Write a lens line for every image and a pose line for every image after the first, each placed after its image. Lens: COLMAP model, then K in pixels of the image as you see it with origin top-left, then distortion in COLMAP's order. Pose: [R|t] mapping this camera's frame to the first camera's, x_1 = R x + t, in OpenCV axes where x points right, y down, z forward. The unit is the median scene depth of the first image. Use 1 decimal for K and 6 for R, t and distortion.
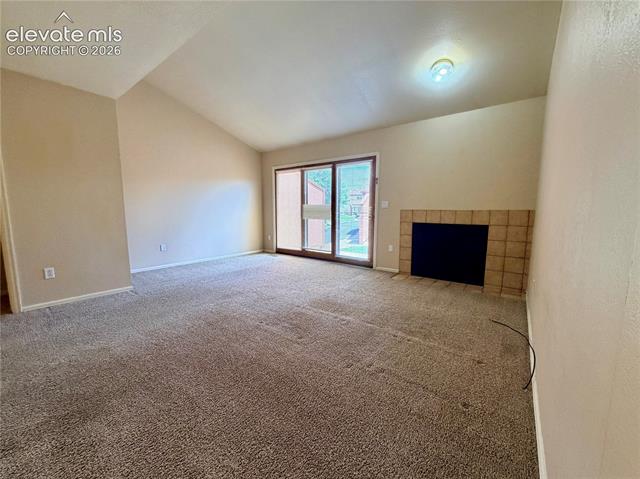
lens RADIAL K [[254.7, 0, 322.3], [0, 254.7, 237.7], [0, 0, 1]] dist [-0.000735, 0.000261]
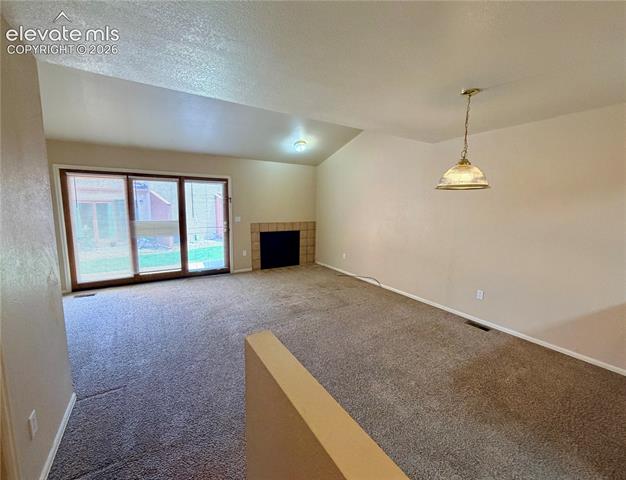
lens RADIAL K [[260.2, 0, 313.0], [0, 260.2, 240.0], [0, 0, 1]] dist [-0.000652, -0.000082]
pose [[0.359267, -0.128841, 0.924298, -0.810065], [0.087516, 0.990711, 0.104081, -0.131426], [-0.929122, 0.043497, 0.367205, 0.197224]]
